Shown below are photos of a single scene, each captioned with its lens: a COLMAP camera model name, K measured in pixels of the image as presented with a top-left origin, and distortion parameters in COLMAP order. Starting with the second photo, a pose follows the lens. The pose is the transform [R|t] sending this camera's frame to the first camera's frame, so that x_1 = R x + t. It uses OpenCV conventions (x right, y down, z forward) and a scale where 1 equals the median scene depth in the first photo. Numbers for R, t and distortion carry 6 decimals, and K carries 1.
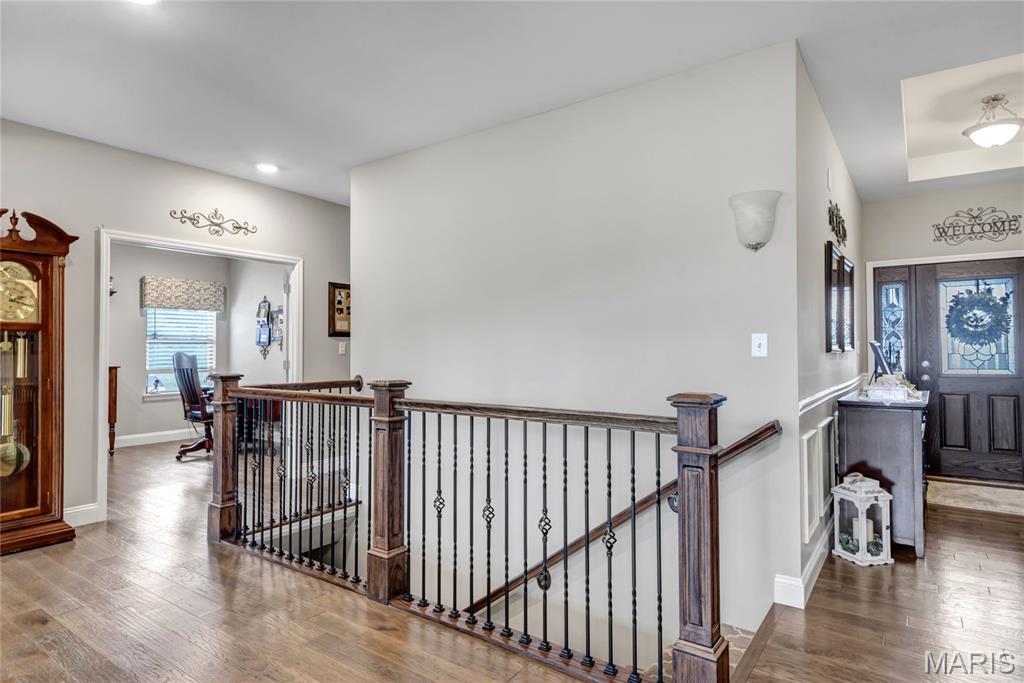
lens RADIAL K [[572.5, 0, 507.4], [0, 572.5, 337.8], [0, 0, 1]] dist [0.021030, -0.006921]
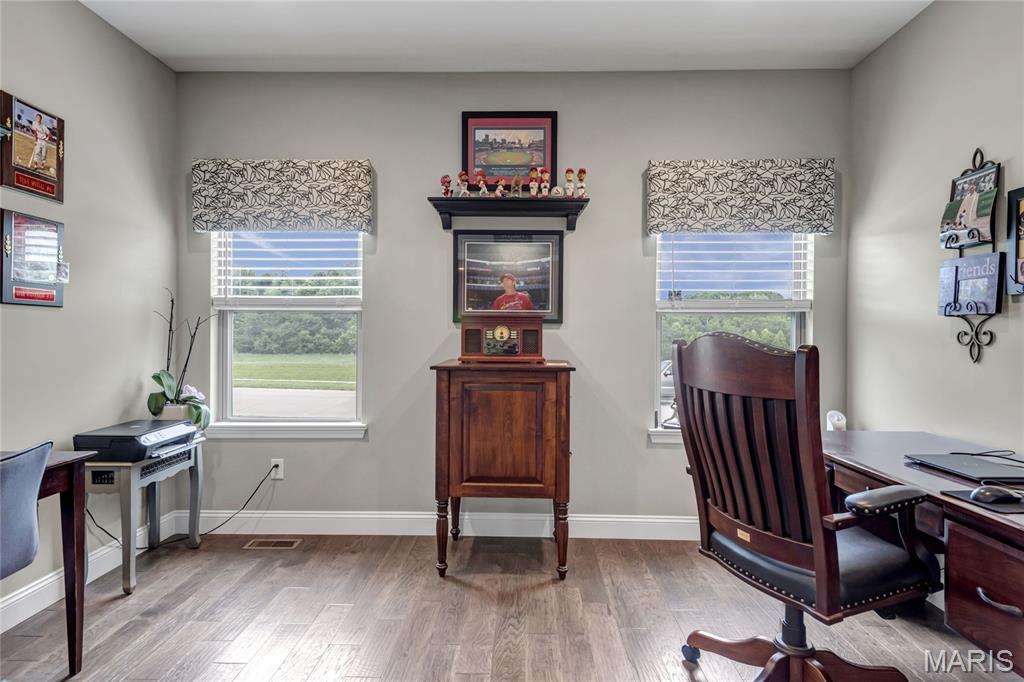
lens RADIAL K [[572.5, 0, 507.7], [0, 572.5, 340.0], [0, 0, 1]] dist [0.021030, -0.006921]
pose [[0.561929, 0.015176, -0.827046, -0.312457], [0.008428, 0.999675, 0.024071, 0.016924], [0.827143, -0.020497, 0.561618, 0.634966]]
